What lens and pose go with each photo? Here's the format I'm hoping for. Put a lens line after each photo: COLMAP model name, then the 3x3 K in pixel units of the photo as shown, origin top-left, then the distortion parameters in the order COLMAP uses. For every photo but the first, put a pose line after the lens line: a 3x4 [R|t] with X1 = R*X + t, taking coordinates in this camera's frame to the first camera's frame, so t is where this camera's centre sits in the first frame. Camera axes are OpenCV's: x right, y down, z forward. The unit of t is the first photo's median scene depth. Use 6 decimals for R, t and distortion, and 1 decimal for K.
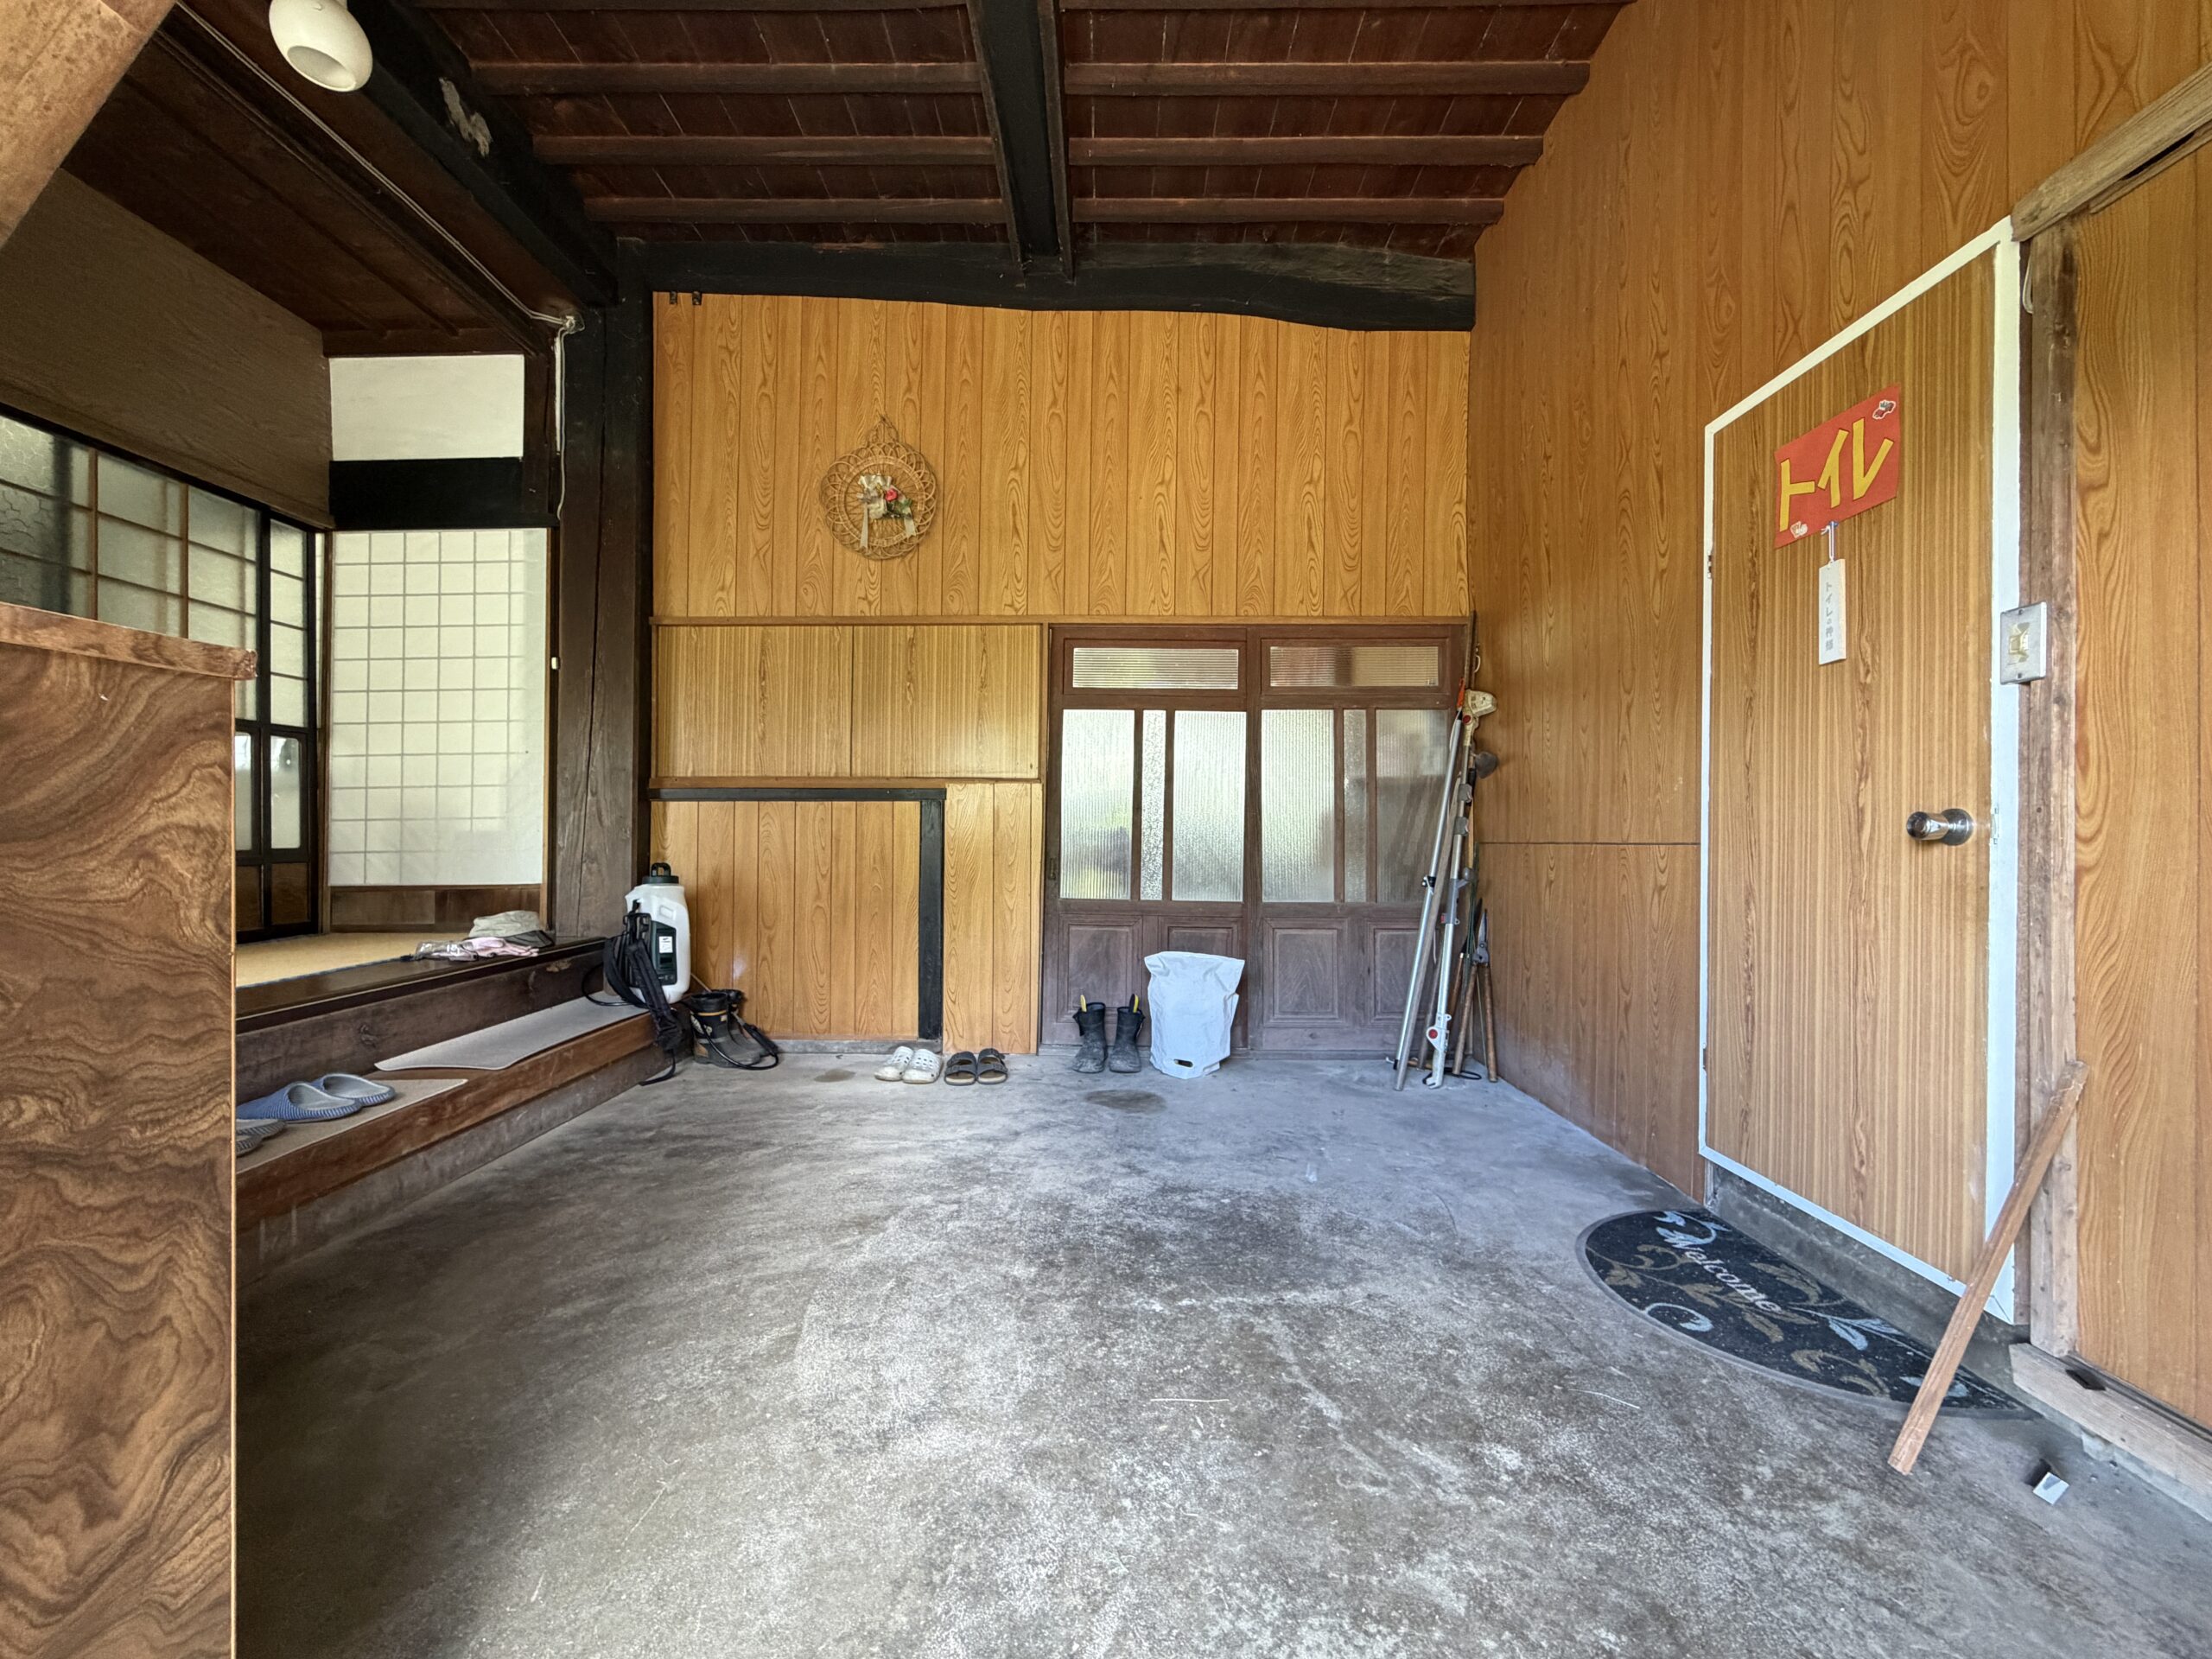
lens RADIAL K [[883.4, 0, 1103.4], [0, 883.4, 833.5], [0, 0, 1]] dist [0.001782, -0.001884]
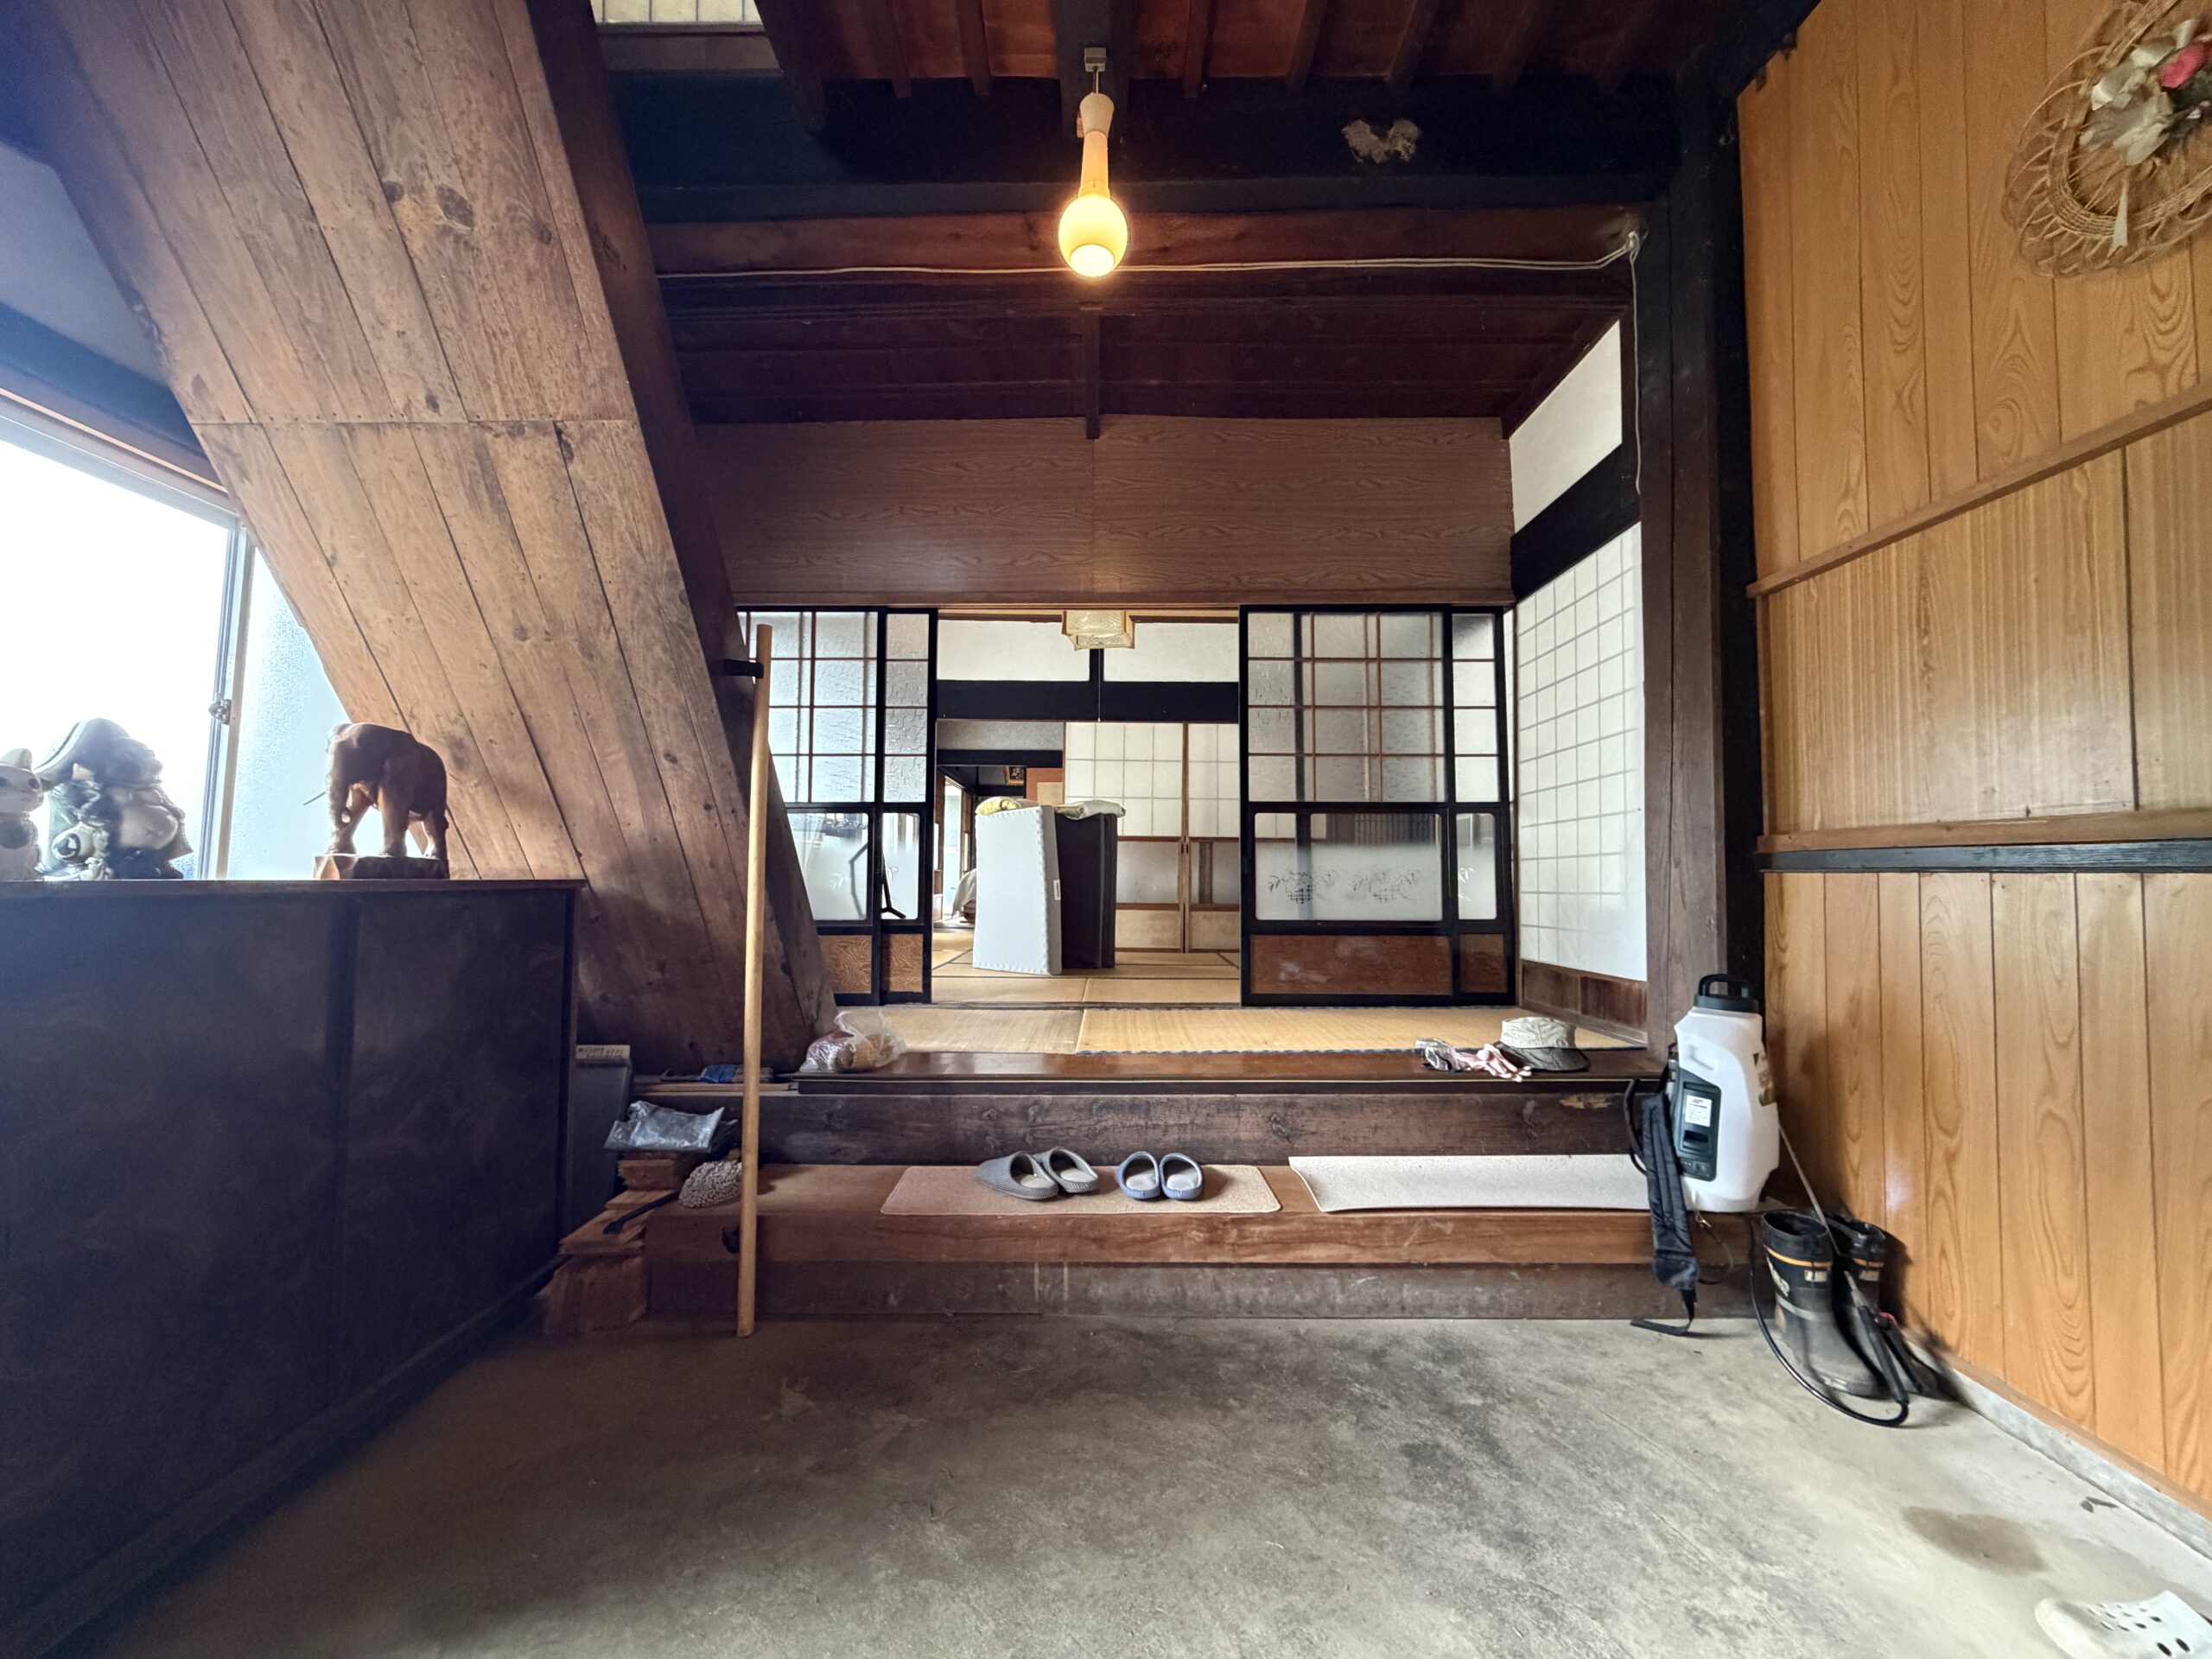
lens RADIAL K [[883.4, 0, 1103.4], [0, 883.4, 828.3], [0, 0, 1]] dist [0.001782, -0.001884]
pose [[0.006994, -0.051628, -0.998642, 0.125656], [-0.000023, 0.998666, -0.051629, -0.038730], [0.999976, 0.000384, 0.006984, 0.567751]]
